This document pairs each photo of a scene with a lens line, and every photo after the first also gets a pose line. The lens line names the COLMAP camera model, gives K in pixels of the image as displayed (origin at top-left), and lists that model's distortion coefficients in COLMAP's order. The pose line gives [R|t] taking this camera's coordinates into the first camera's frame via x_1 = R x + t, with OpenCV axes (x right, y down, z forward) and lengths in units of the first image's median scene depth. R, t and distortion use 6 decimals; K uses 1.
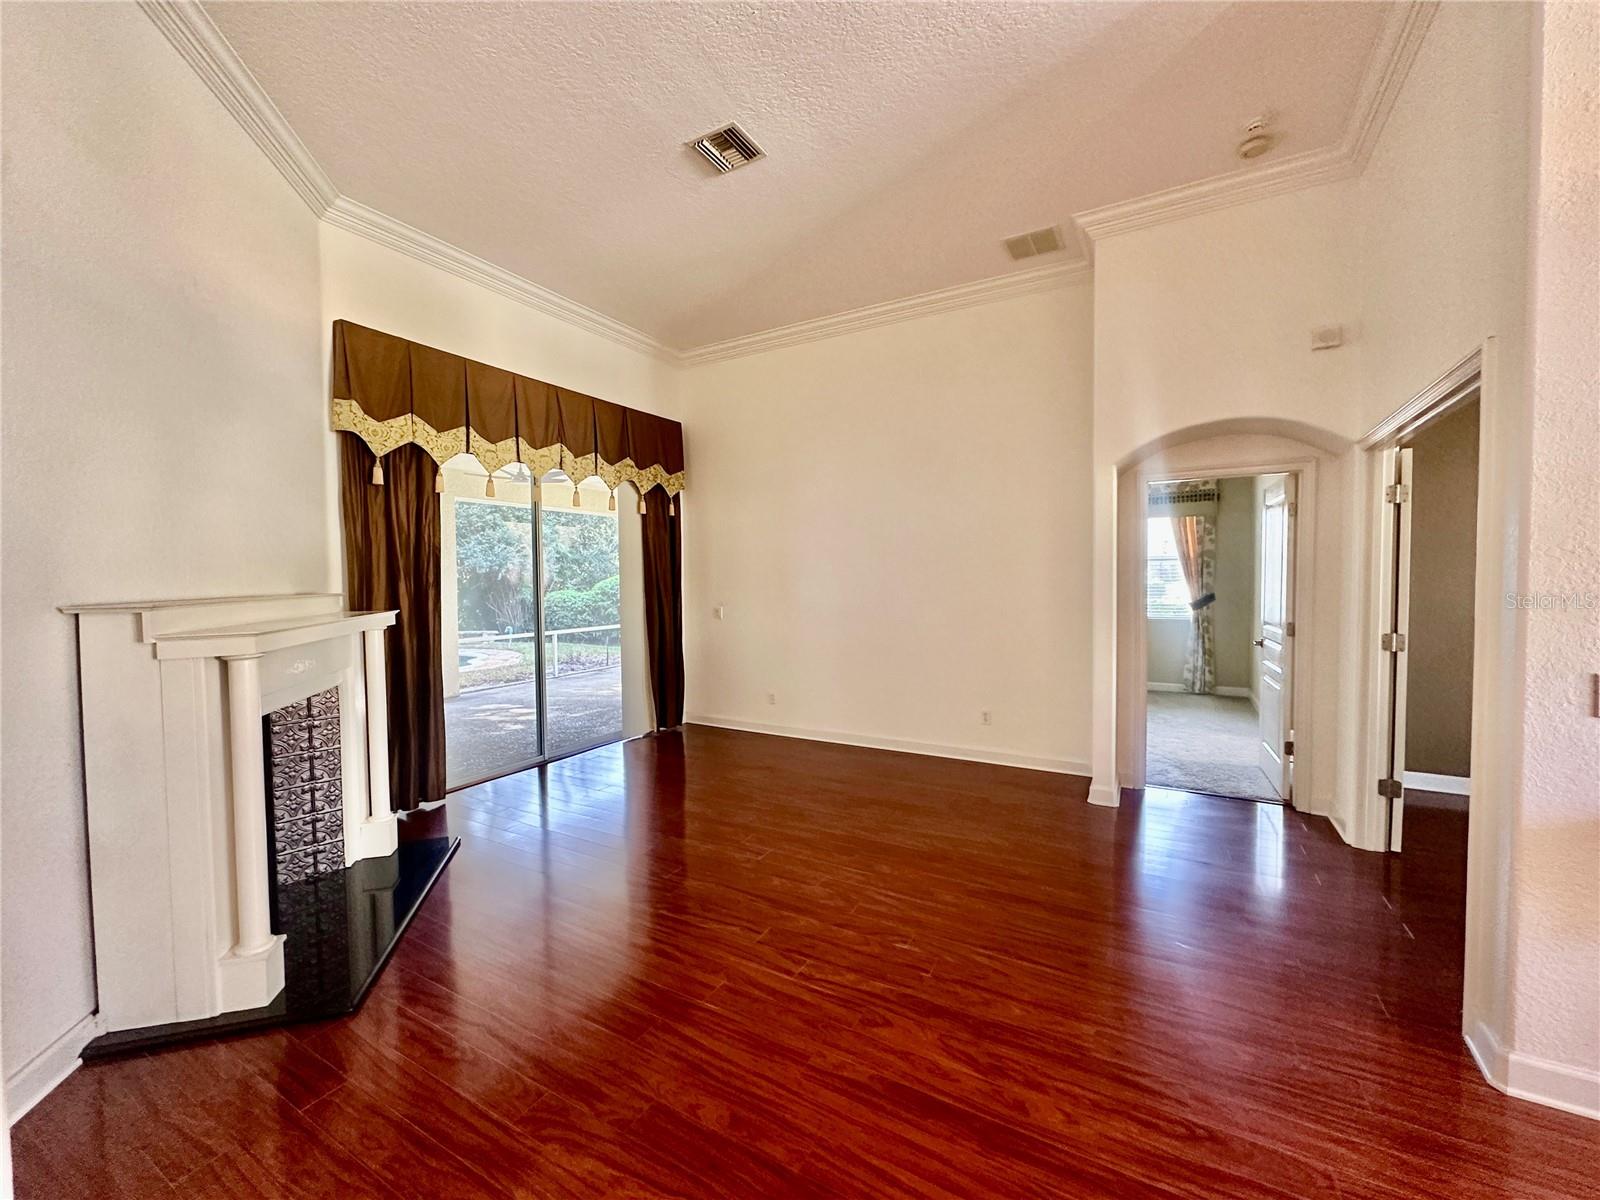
lens RADIAL K [[635.9, 0, 800.0], [0, 635.9, 601.6], [0, 0, 1]] dist [-0.004783, 0.001233]
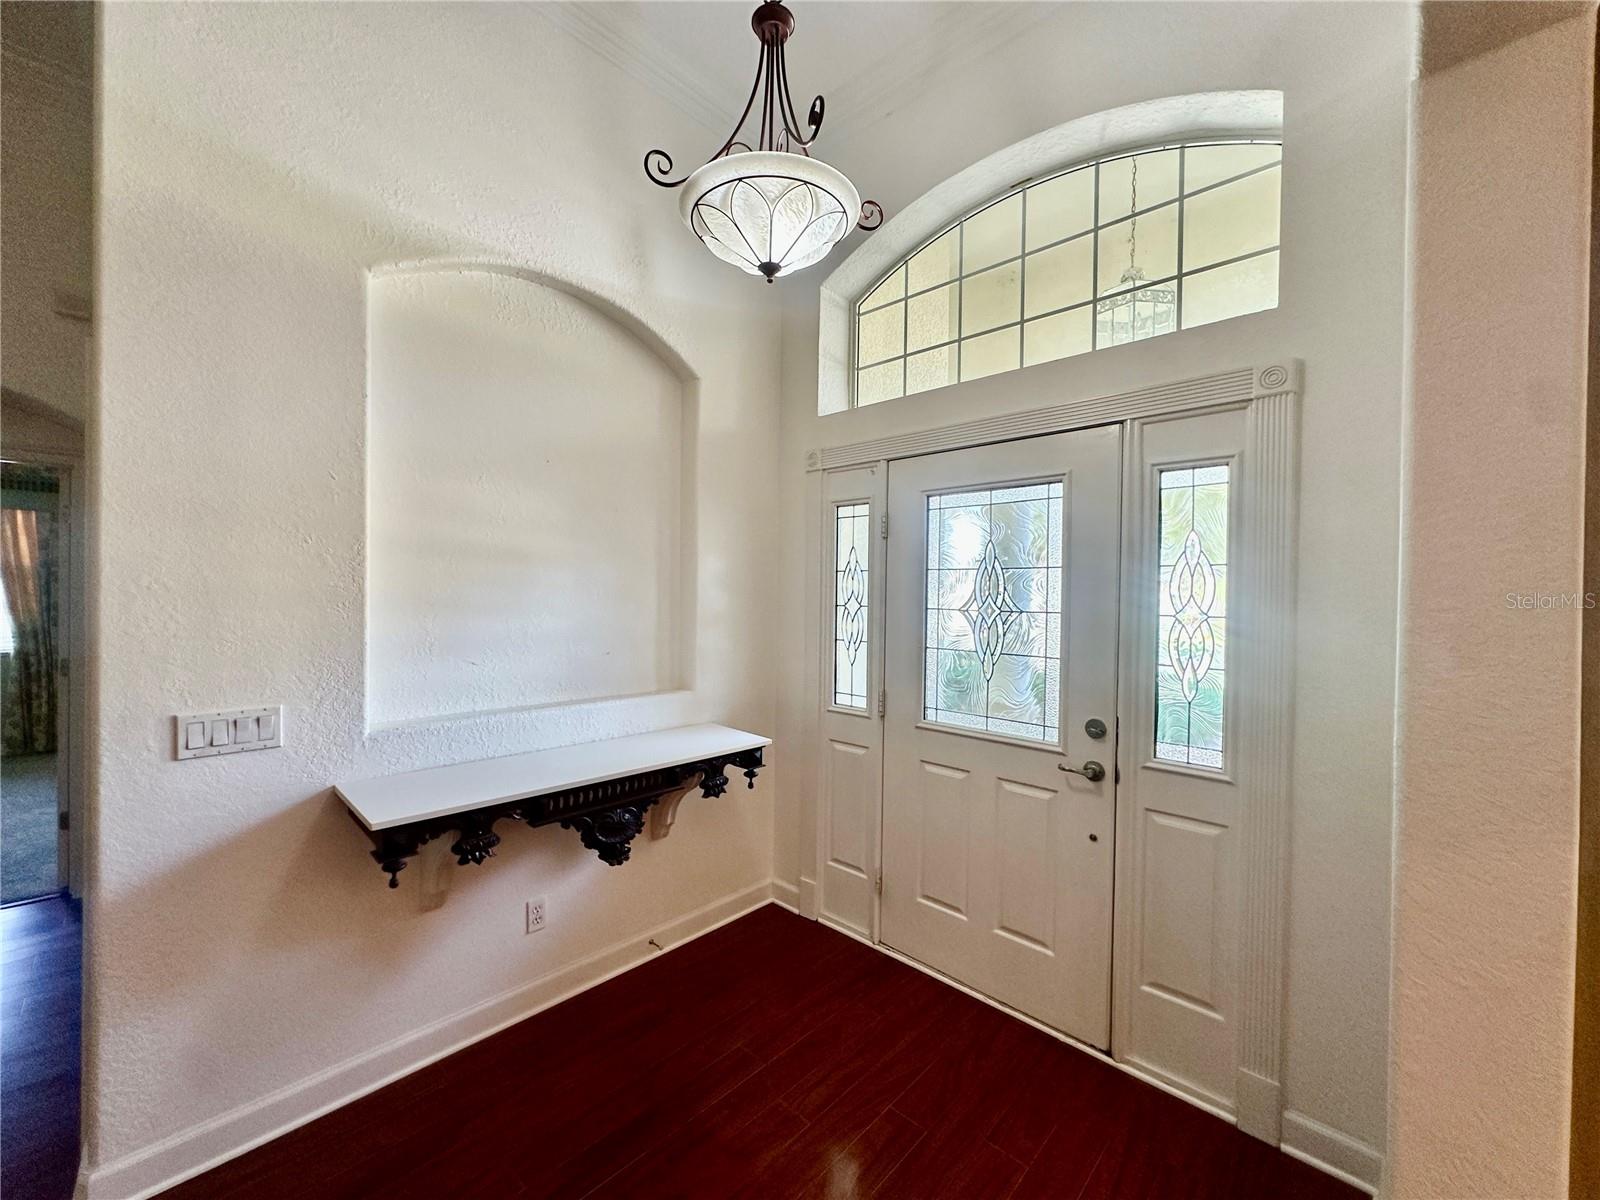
lens RADIAL K [[635.9, 0, 800.4], [0, 635.9, 602.6], [0, 0, 1]] dist [-0.004783, 0.001233]
pose [[0.239430, 0.002679, 0.970910, 0.222978], [0.018282, 0.999806, -0.007267, -0.013366], [-0.970742, 0.019490, 0.239335, -0.061796]]
